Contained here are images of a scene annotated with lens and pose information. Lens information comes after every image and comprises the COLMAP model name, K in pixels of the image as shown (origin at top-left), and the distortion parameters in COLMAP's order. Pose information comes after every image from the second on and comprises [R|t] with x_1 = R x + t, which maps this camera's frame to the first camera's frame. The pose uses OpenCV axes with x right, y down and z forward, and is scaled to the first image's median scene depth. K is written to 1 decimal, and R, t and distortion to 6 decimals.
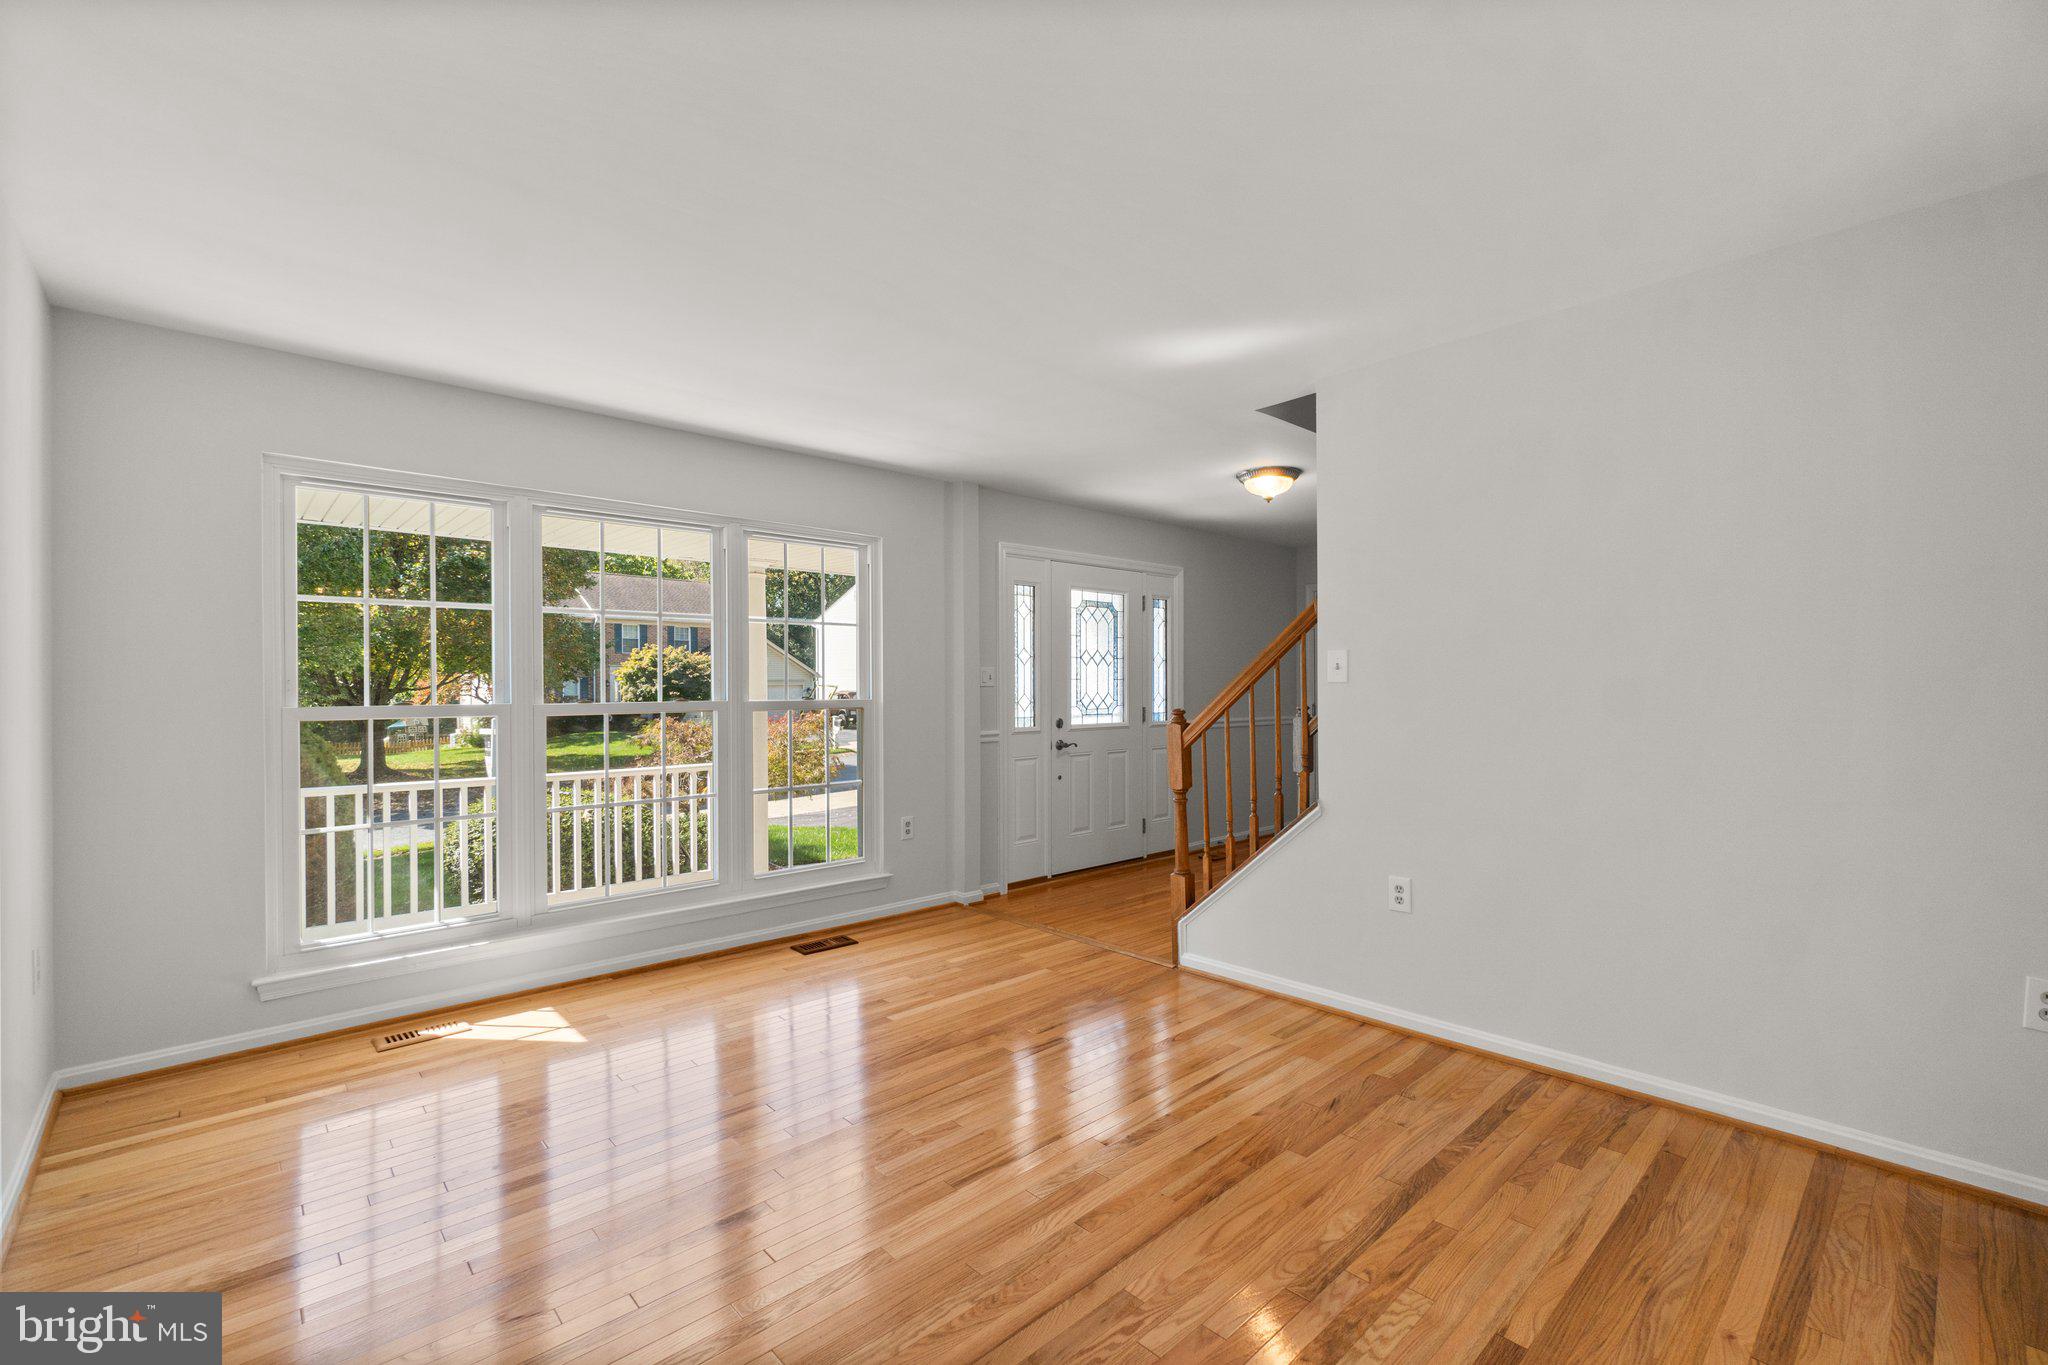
lens RADIAL K [[895.3, 0, 1027.1], [0, 895.3, 685.5], [0, 0, 1]] dist [-0.000459, 0.000313]
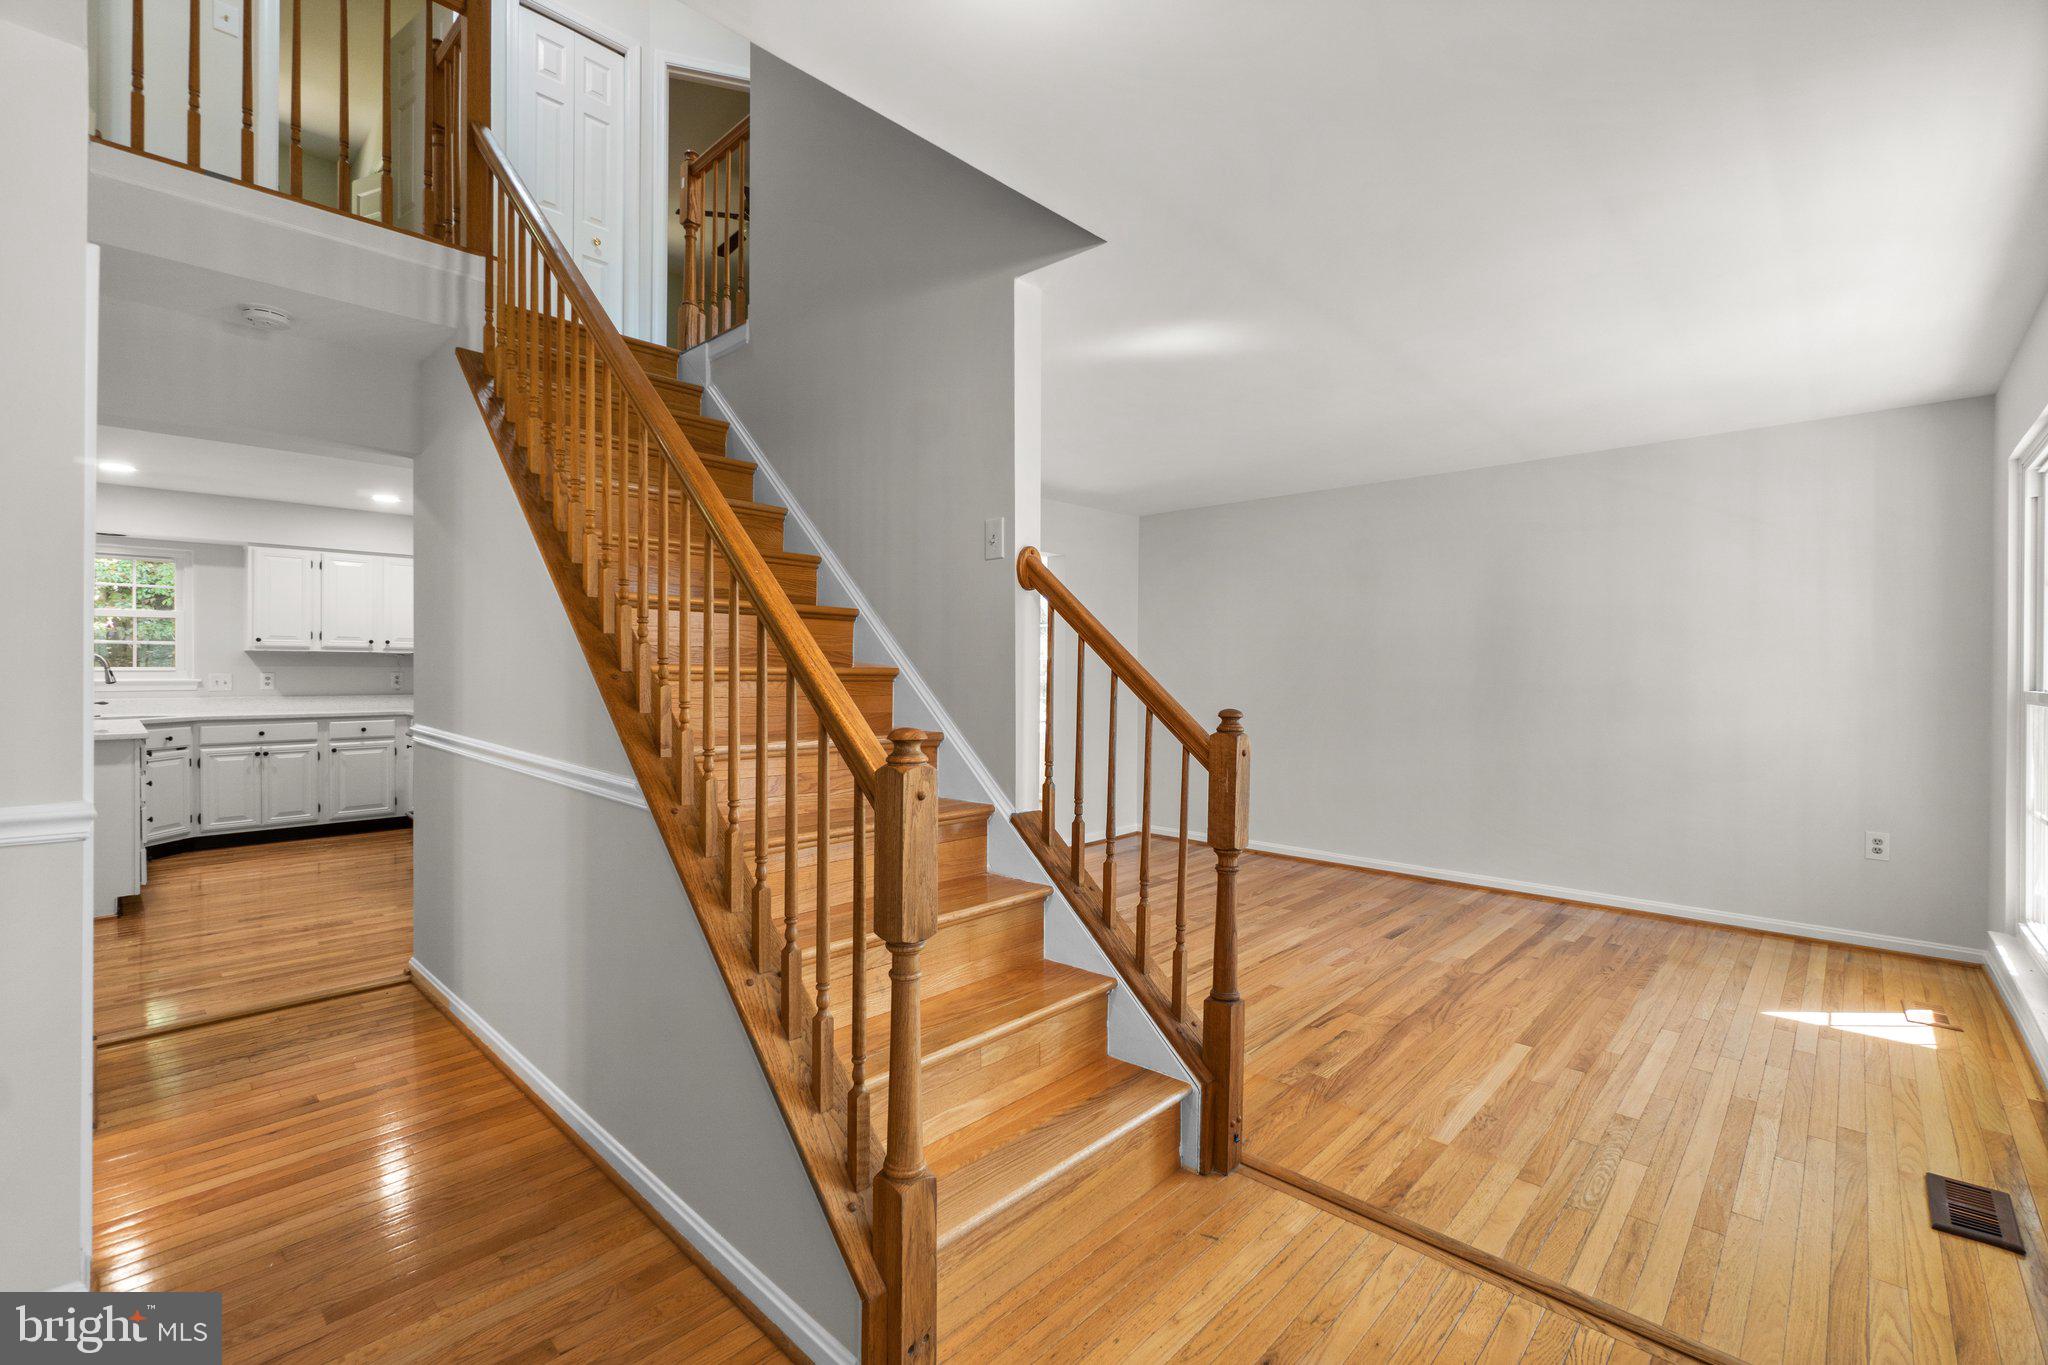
lens RADIAL K [[884.9, 0, 1013.4], [0, 884.9, 674.4], [0, 0, 1]] dist [-0.003466, -0.000628]
pose [[-0.998686, -0.001664, -0.051224, 0.488586], [-0.001841, 0.999992, 0.003409, 0.000606], [0.051218, 0.003499, -0.998681, 2.252451]]
